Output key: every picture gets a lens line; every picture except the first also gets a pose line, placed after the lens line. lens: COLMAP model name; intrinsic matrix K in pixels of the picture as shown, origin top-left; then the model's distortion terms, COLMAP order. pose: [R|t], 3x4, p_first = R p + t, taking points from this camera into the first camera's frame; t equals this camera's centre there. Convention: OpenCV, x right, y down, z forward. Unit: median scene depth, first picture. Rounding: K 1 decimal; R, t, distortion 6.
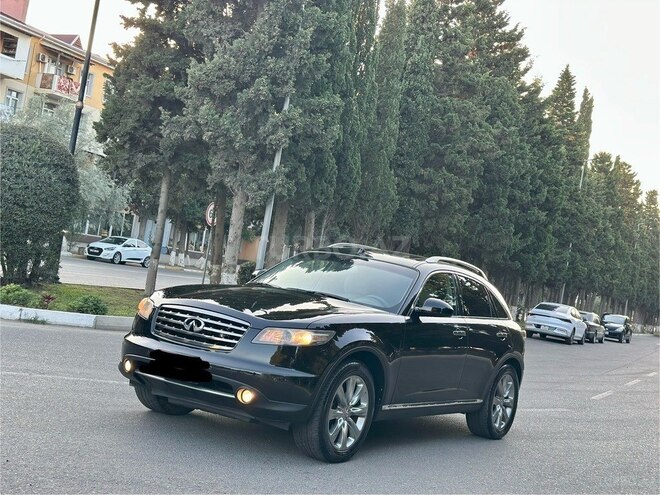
lens RADIAL K [[937.2, 0, 332.1], [0, 937.2, 248.8], [0, 0, 1]] dist [0.217654, -0.458570]
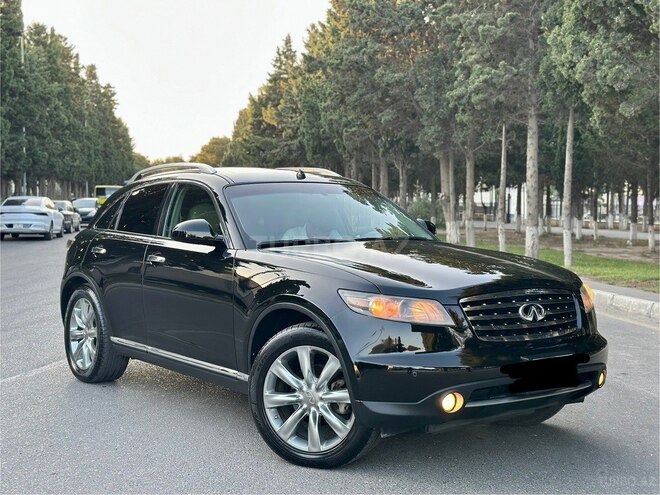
lens RADIAL K [[937.2, 0, 332.1], [0, 937.2, 248.8], [0, 0, 1]] dist [0.217654, -0.458570]
pose [[0.832547, -0.182236, 0.523120, 0.004398], [0.117956, 0.981002, 0.154018, 0.003475], [-0.541250, -0.066522, 0.838226, 0.120787]]
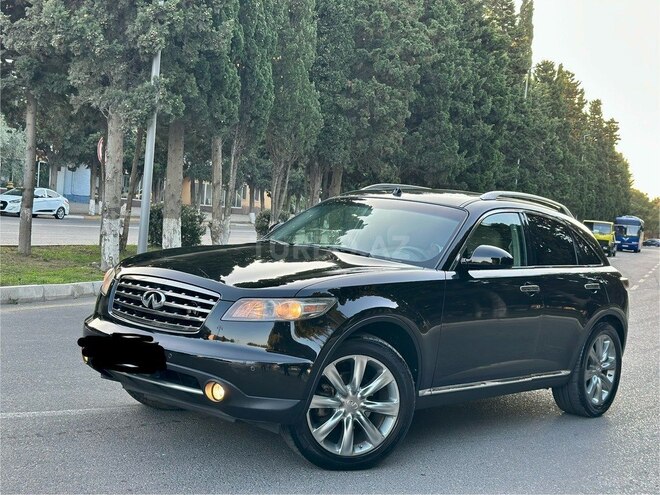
lens RADIAL K [[937.2, 0, 332.1], [0, 937.2, 248.8], [0, 0, 1]] dist [0.217654, -0.458570]
pose [[0.995719, -0.075779, 0.052928, 0.019035], [0.072029, 0.994979, 0.069488, 0.005239], [-0.057928, -0.065379, 0.996178, 0.111772]]
